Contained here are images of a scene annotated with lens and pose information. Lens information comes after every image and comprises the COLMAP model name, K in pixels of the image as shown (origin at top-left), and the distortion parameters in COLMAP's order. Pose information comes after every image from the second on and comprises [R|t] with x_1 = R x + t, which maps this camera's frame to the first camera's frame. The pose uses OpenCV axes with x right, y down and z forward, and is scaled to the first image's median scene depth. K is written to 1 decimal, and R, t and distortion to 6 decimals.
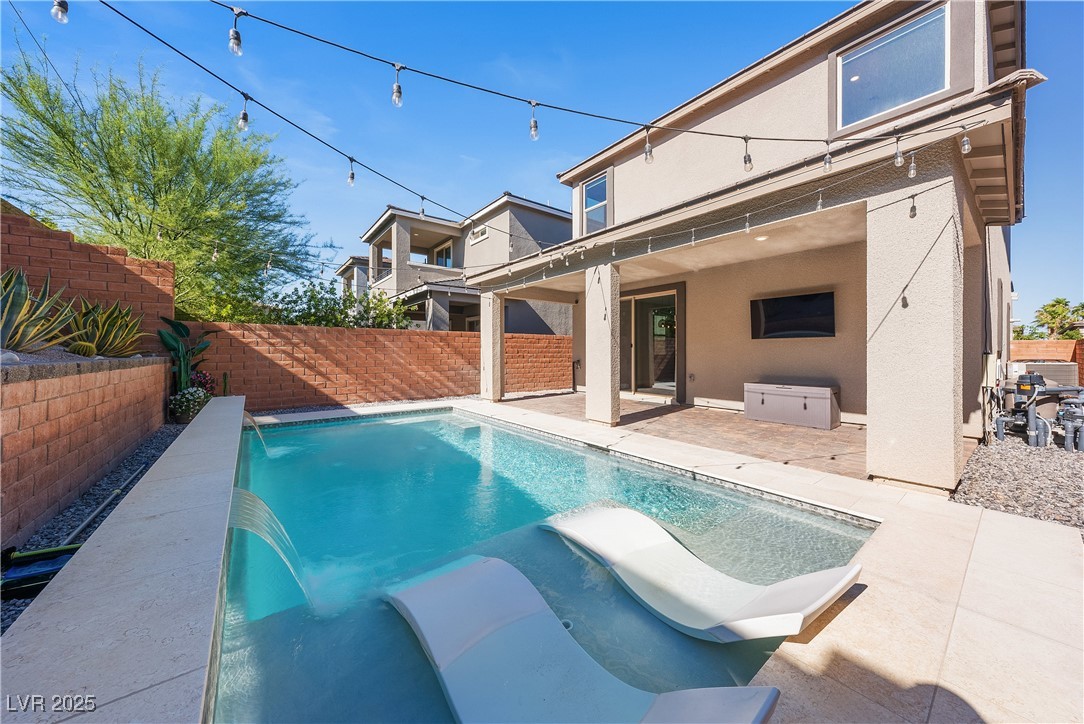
lens RADIAL K [[371.4, 0, 539.3], [0, 371.4, 352.3], [0, 0, 1]] dist [-0.003500, 0.000627]
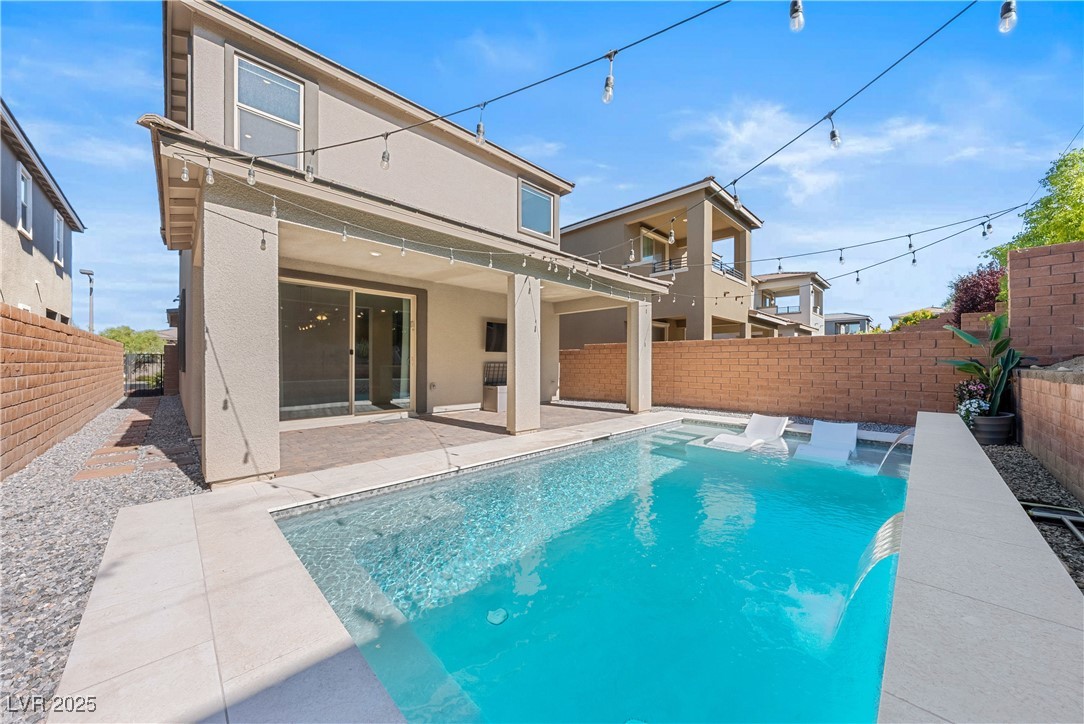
lens RADIAL K [[371.4, 0, 535.4], [0, 371.4, 365.6], [0, 0, 1]] dist [-0.003500, 0.000627]
pose [[-0.118250, -0.011594, 0.992916, -0.844963], [-0.005332, 0.999925, 0.011040, -0.001460], [-0.992970, -0.003989, -0.118303, 1.097241]]
